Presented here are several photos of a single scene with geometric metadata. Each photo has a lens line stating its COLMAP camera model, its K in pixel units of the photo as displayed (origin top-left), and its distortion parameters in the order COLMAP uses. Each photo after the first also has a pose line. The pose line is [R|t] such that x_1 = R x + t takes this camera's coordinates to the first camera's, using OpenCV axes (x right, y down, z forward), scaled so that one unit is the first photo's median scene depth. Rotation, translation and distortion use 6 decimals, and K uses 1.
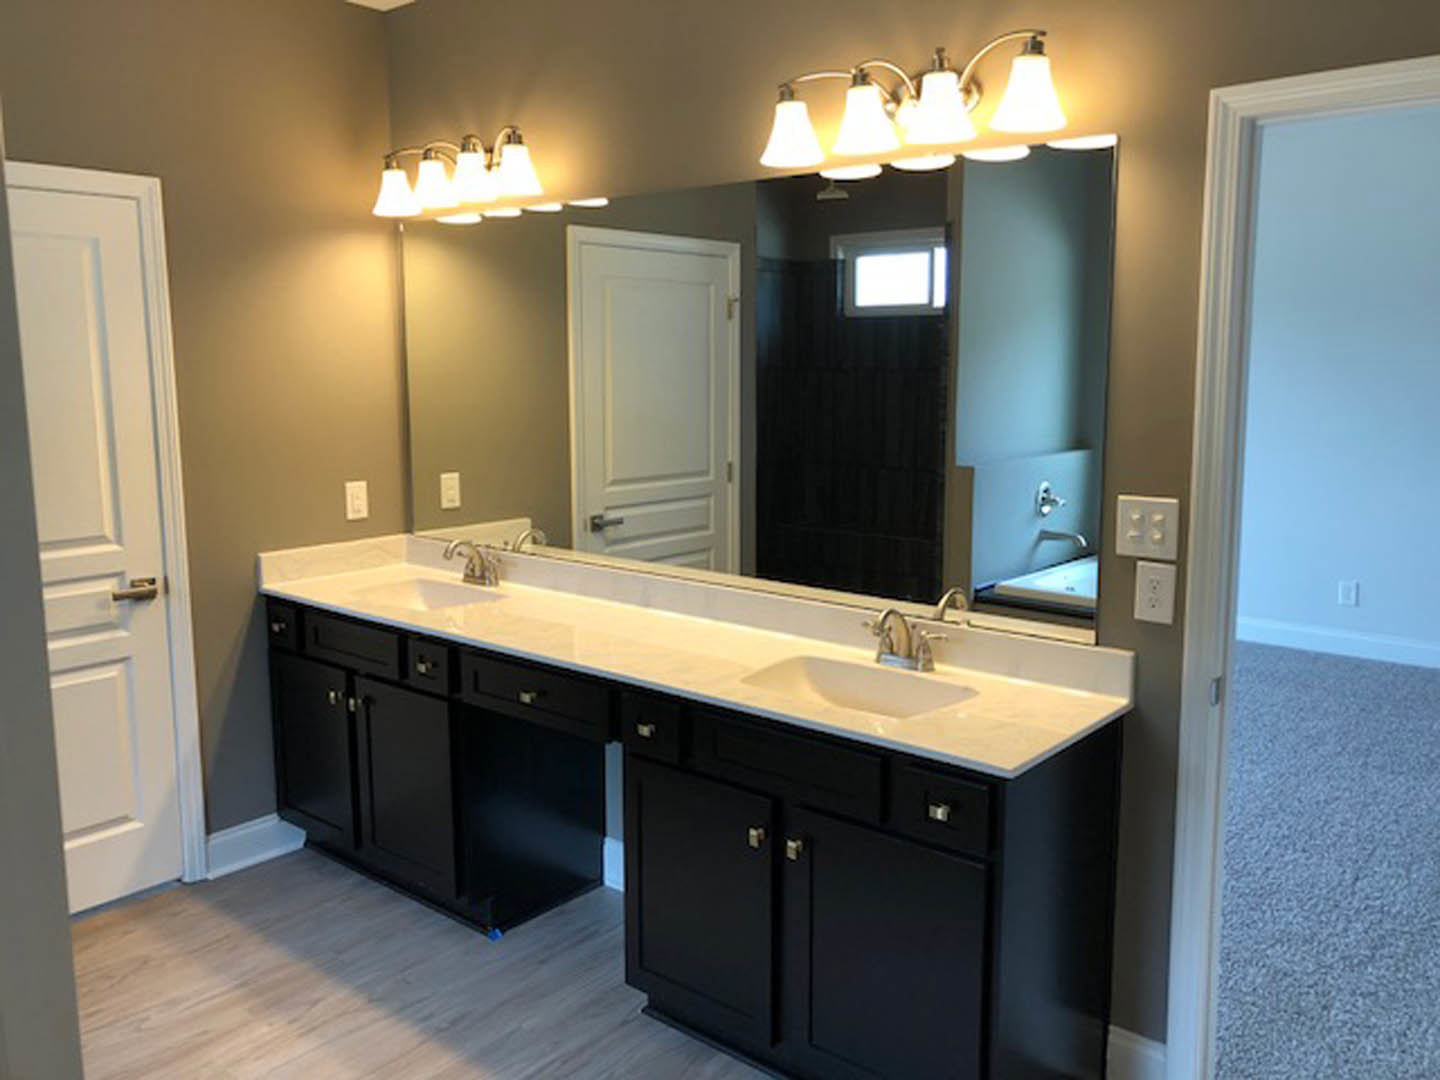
lens RADIAL K [[1175.5, 0, 717.9], [0, 1175.5, 538.5], [0, 0, 1]] dist [-0.002589, 0.052322]
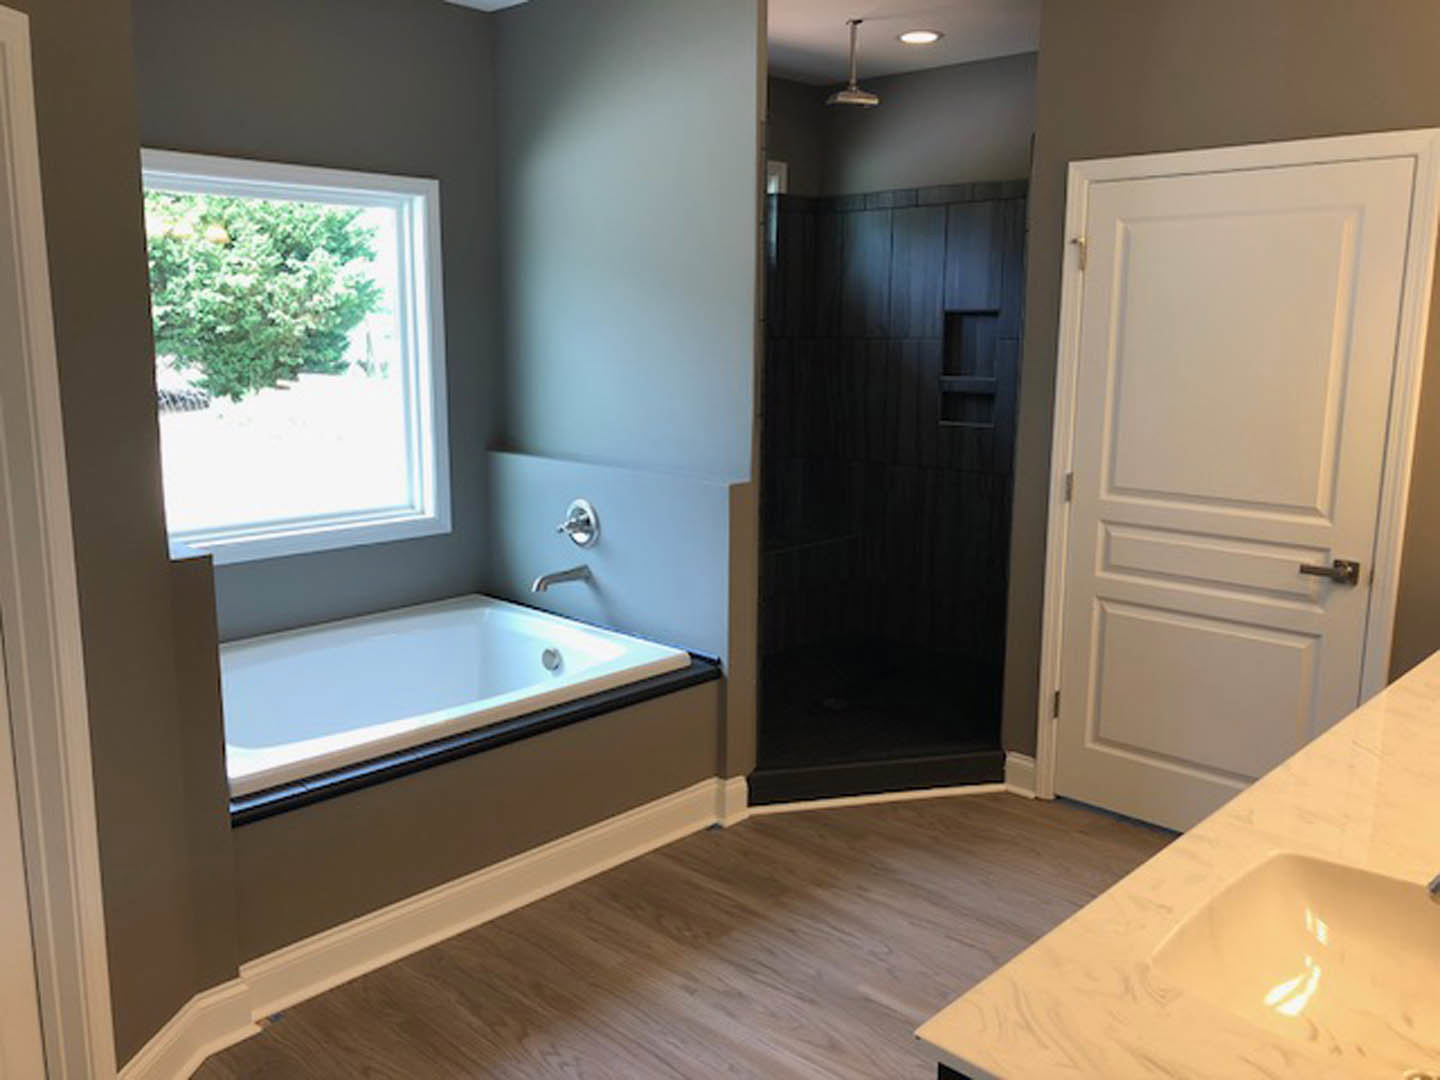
lens RADIAL K [[1175.5, 0, 717.9], [0, 1175.5, 538.5], [0, 0, 1]] dist [-0.002589, 0.052322]
pose [[-0.053147, 0.172184, -0.983630, 0.488225], [-0.155274, 0.971616, 0.178470, -0.076539], [0.986441, 0.162217, -0.024903, 0.524982]]
